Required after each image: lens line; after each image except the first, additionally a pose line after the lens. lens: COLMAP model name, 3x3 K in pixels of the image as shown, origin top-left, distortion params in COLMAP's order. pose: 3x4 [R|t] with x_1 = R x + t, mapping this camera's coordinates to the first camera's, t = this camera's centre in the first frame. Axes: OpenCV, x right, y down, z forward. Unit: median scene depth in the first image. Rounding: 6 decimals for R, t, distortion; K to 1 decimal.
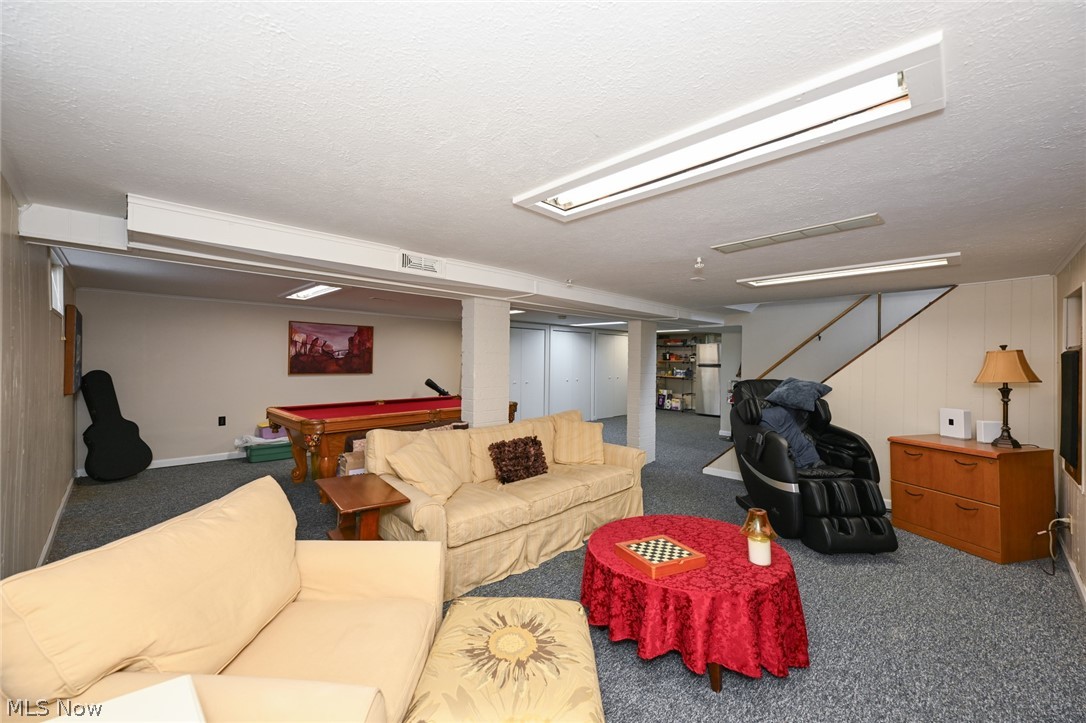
lens RADIAL K [[432.8, 0, 541.6], [0, 432.8, 360.9], [0, 0, 1]] dist [-0.001815, 0.000411]
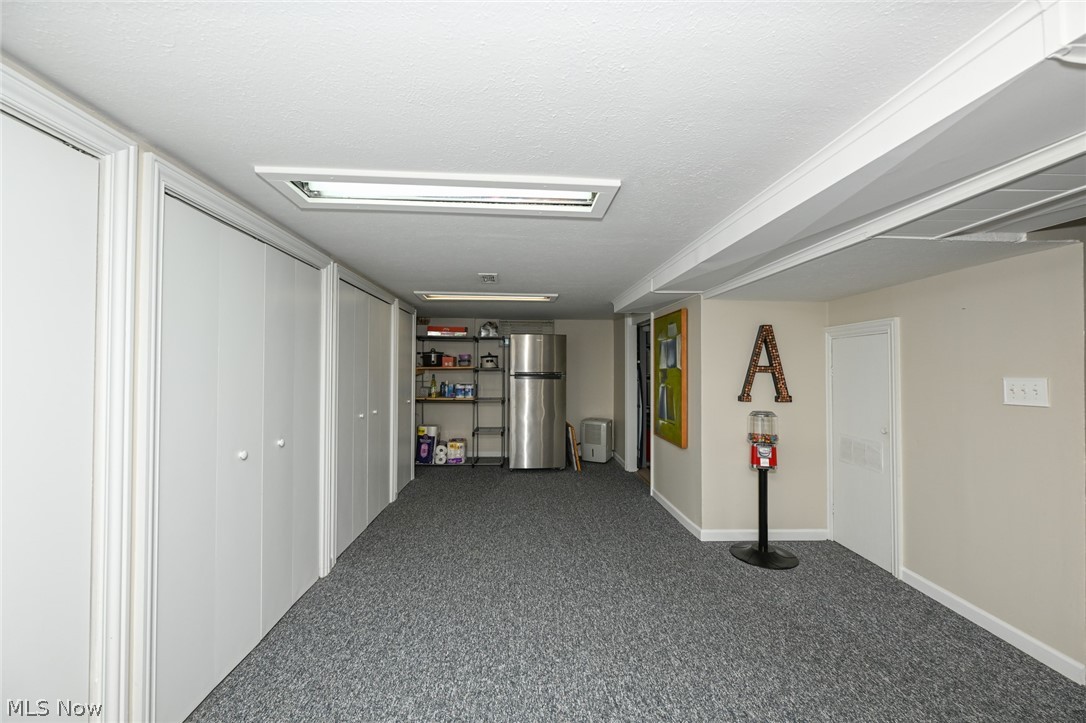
lens RADIAL K [[432.8, 0, 544.7], [0, 432.8, 363.0], [0, 0, 1]] dist [-0.001815, 0.000411]
pose [[0.654337, 0.009803, 0.756140, -0.005979], [-0.002408, 0.999938, -0.010880, -0.000342], [-0.756199, 0.005299, 0.654320, 0.580304]]
